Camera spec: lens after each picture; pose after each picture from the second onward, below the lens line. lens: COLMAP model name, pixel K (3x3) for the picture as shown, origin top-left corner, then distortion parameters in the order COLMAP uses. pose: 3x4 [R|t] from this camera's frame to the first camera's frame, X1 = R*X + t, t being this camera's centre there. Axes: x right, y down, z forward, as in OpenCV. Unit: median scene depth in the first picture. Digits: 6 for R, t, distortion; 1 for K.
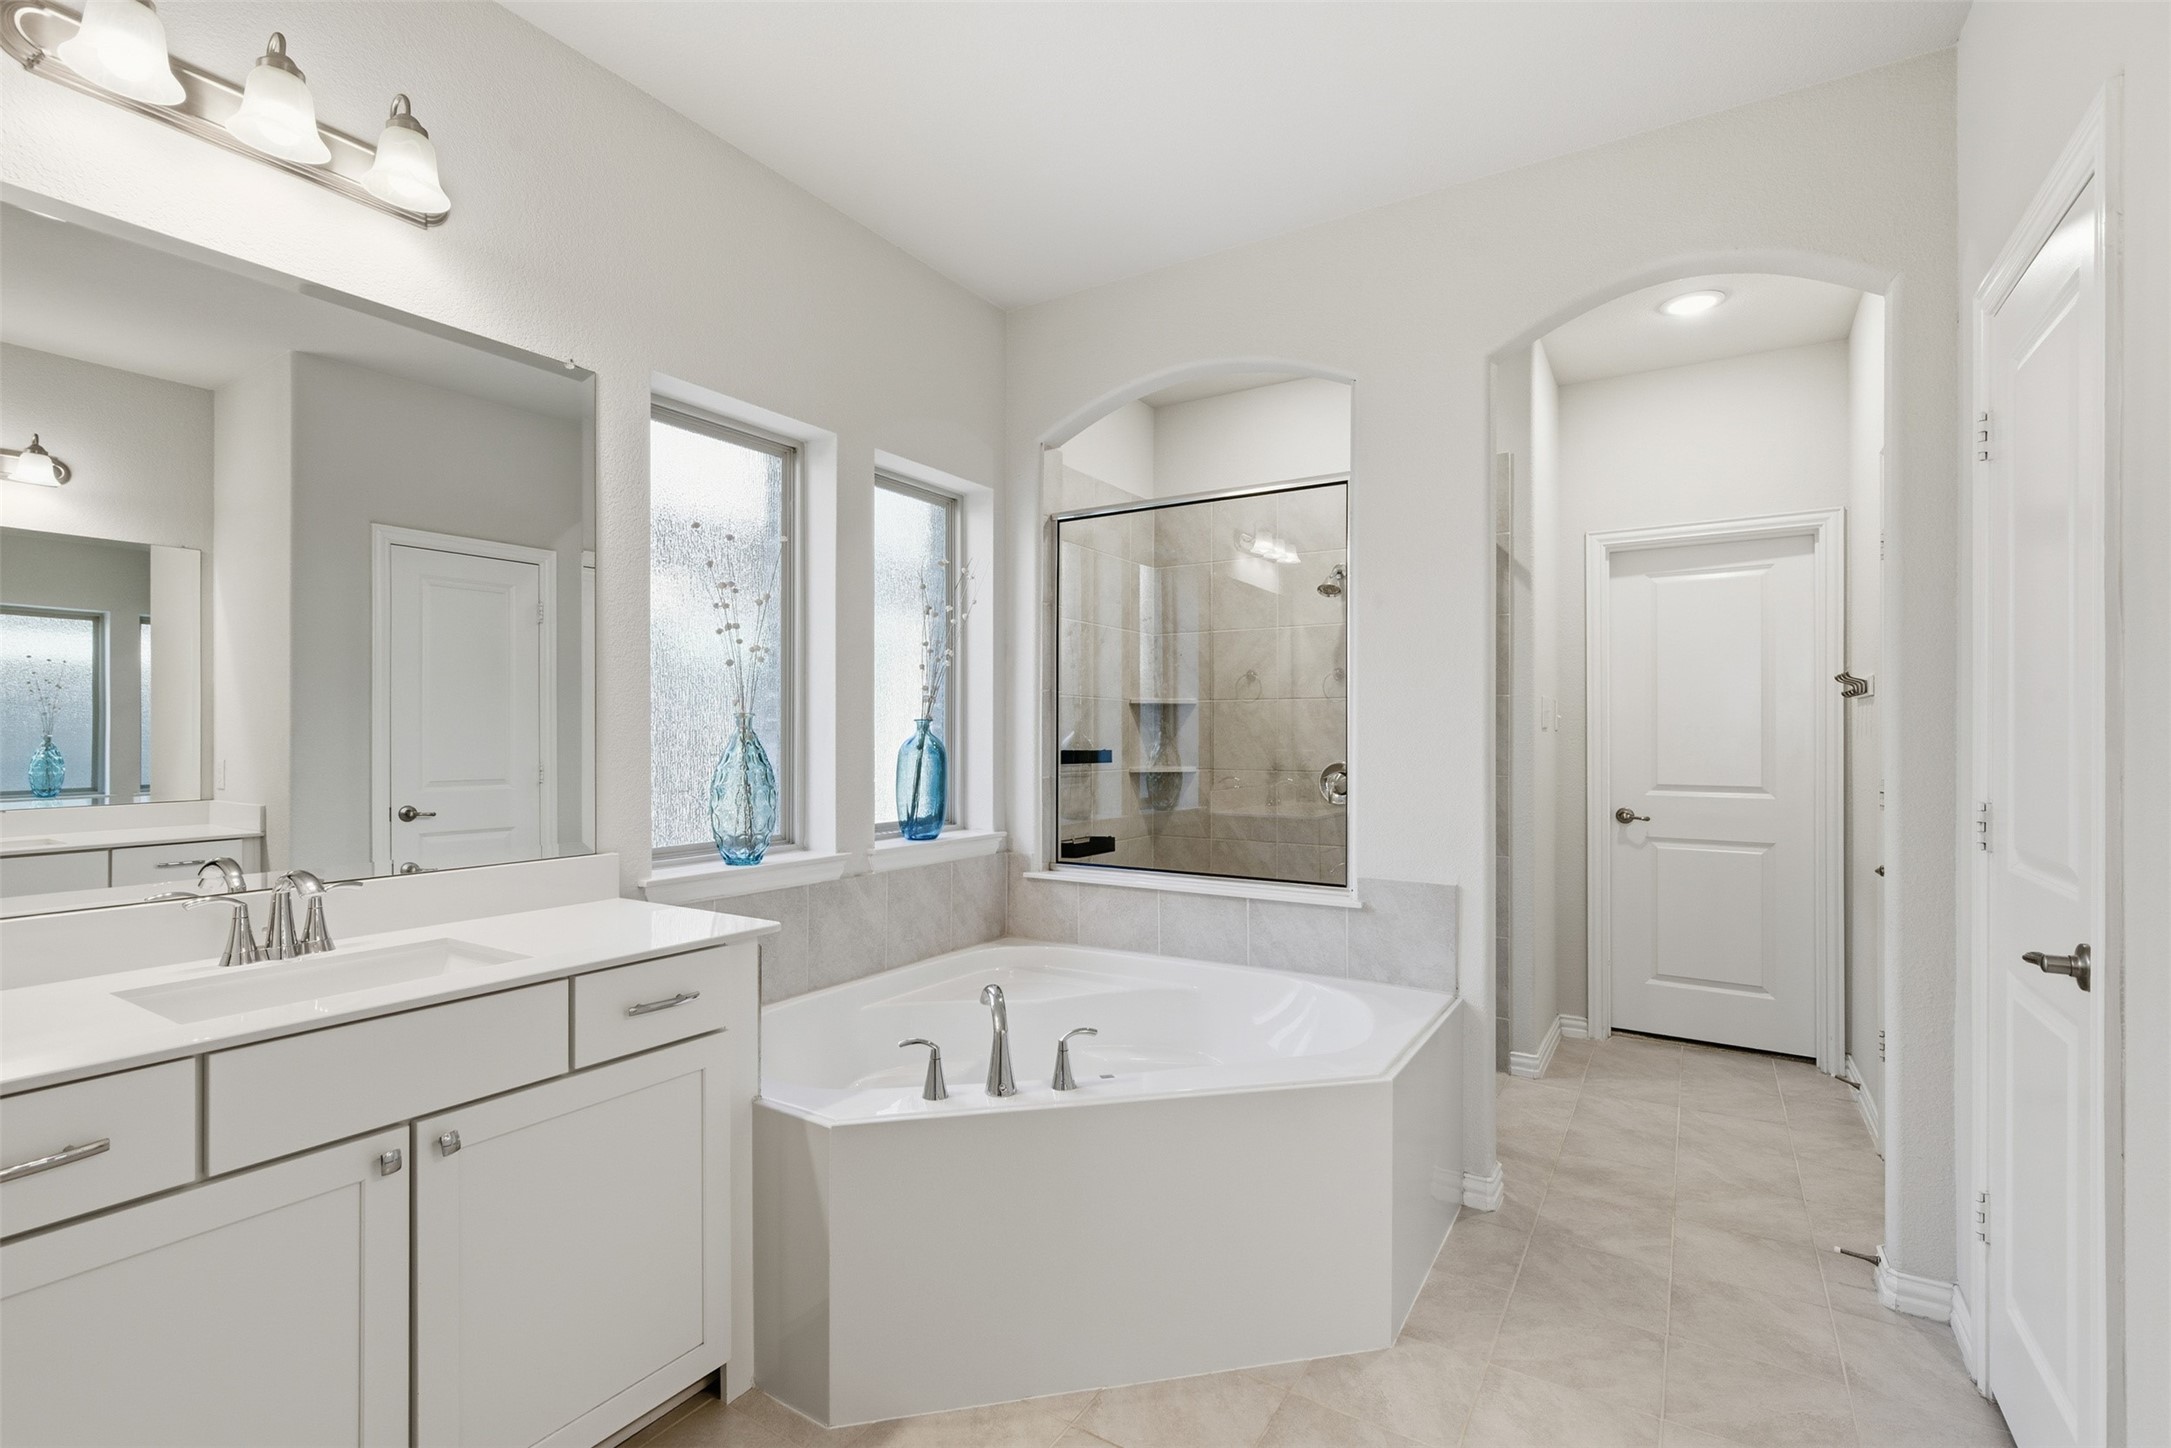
lens RADIAL K [[986.0, 0, 1080.2], [0, 986.0, 723.8], [0, 0, 1]] dist [-0.004968, 0.000487]
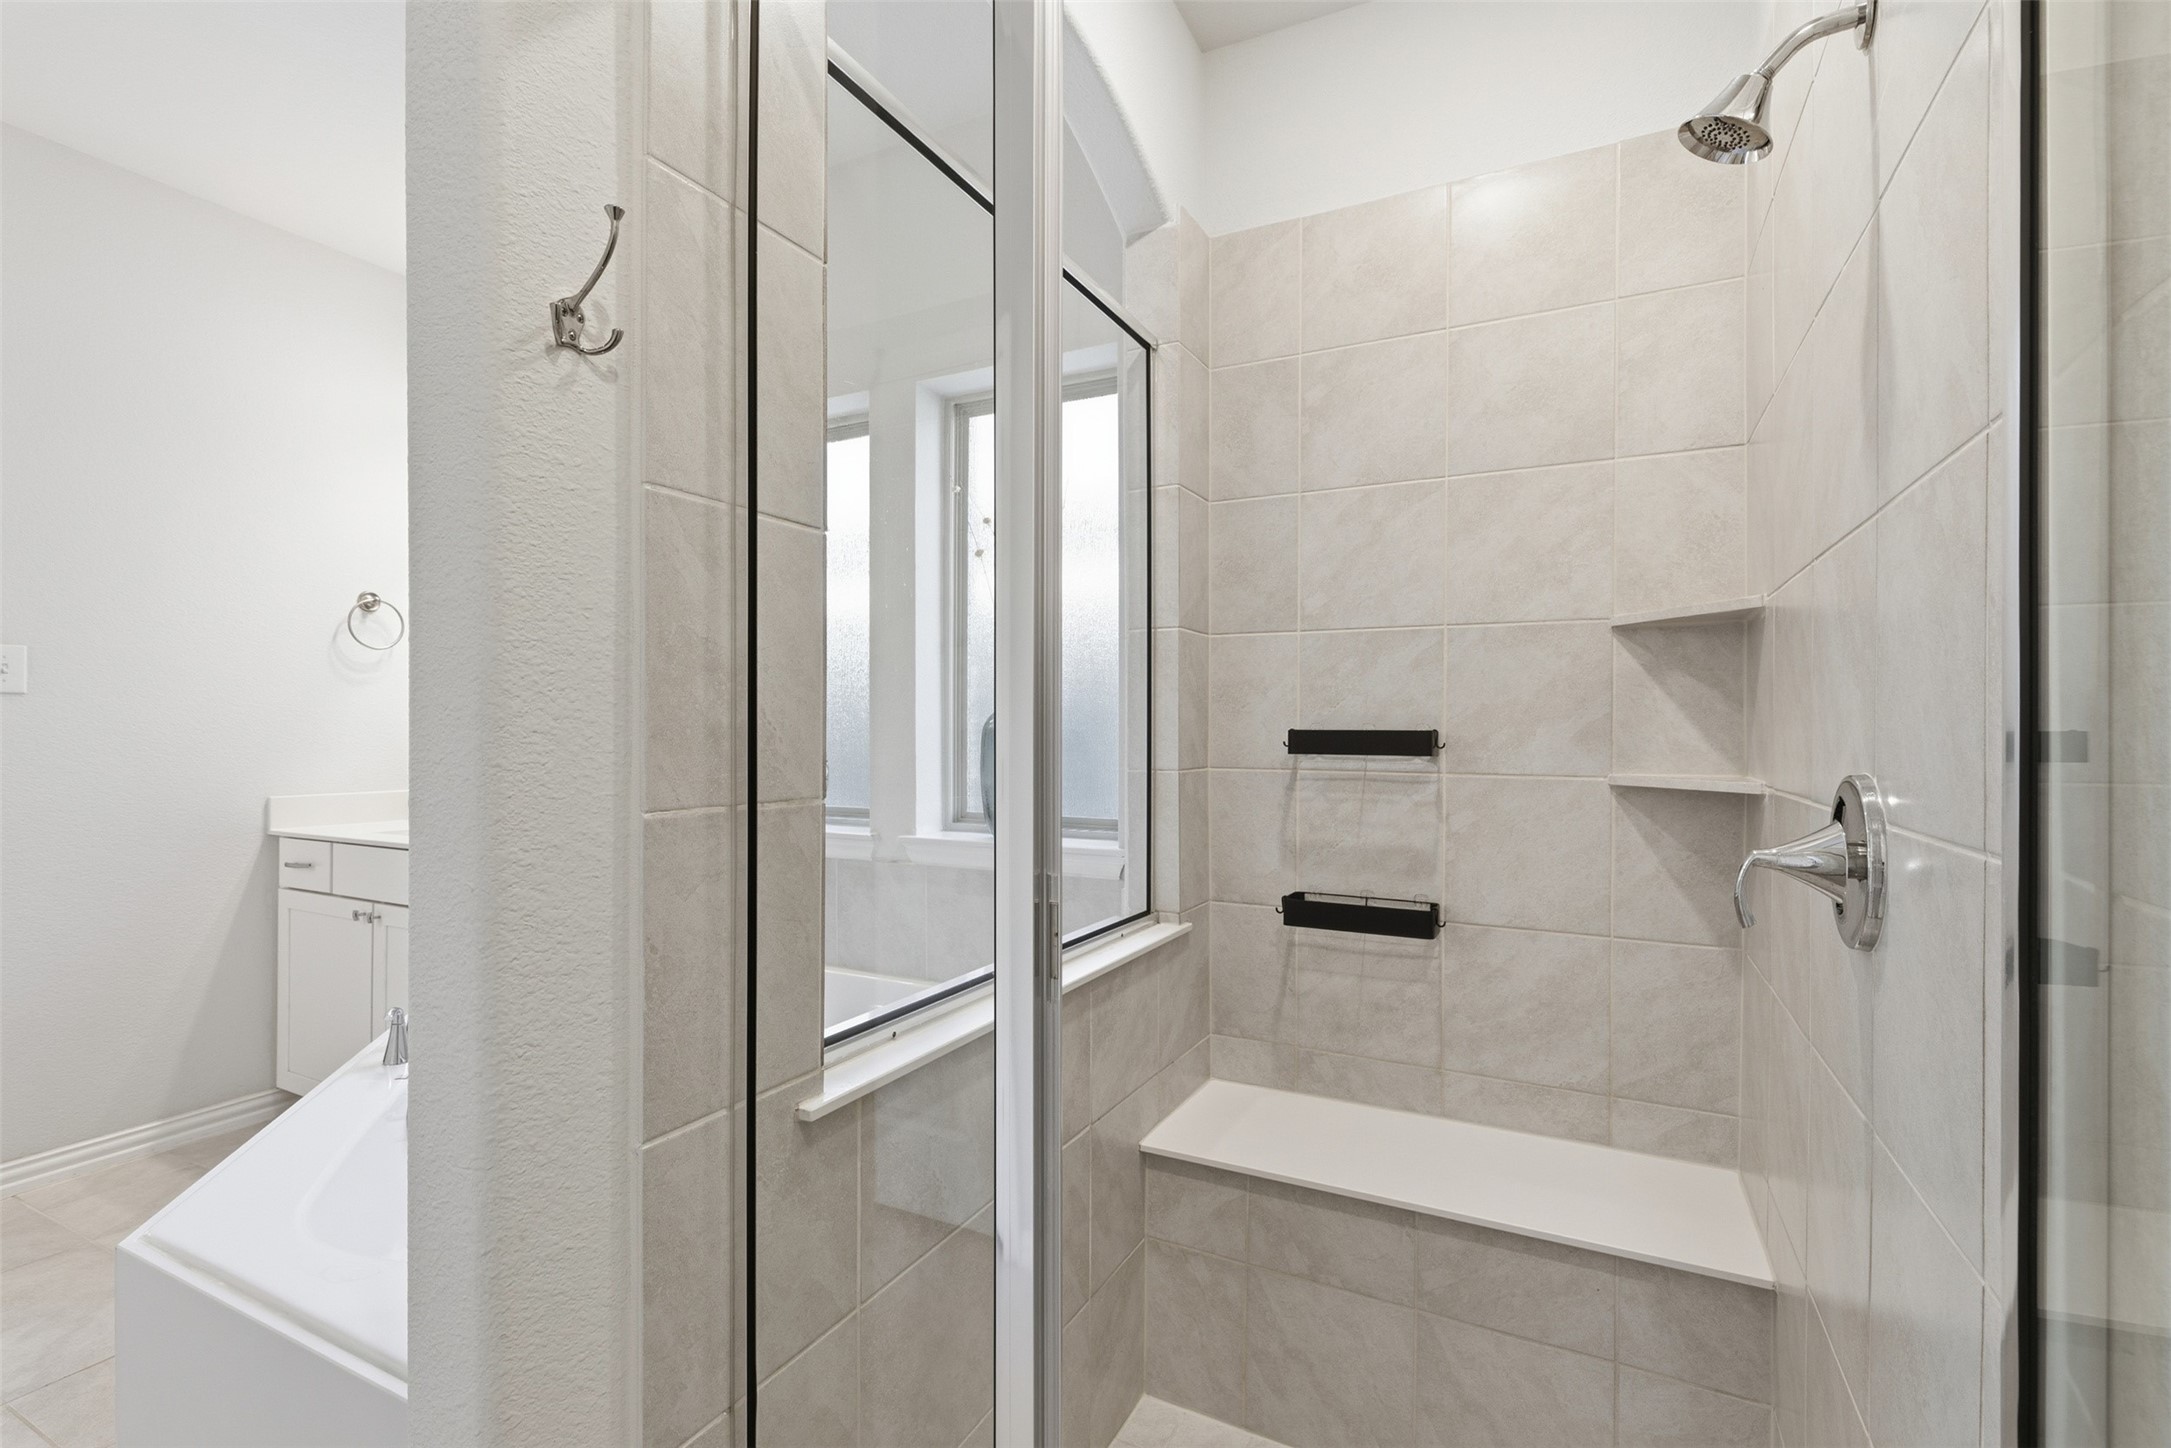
lens RADIAL K [[986.0, 0, 1080.2], [0, 986.0, 723.8], [0, 0, 1]] dist [-0.004968, 0.000487]
pose [[0.089234, -0.008917, -0.995971, 0.505843], [0.007256, 0.999939, -0.008303, 0.026739], [0.995984, -0.006486, 0.089293, 0.799213]]
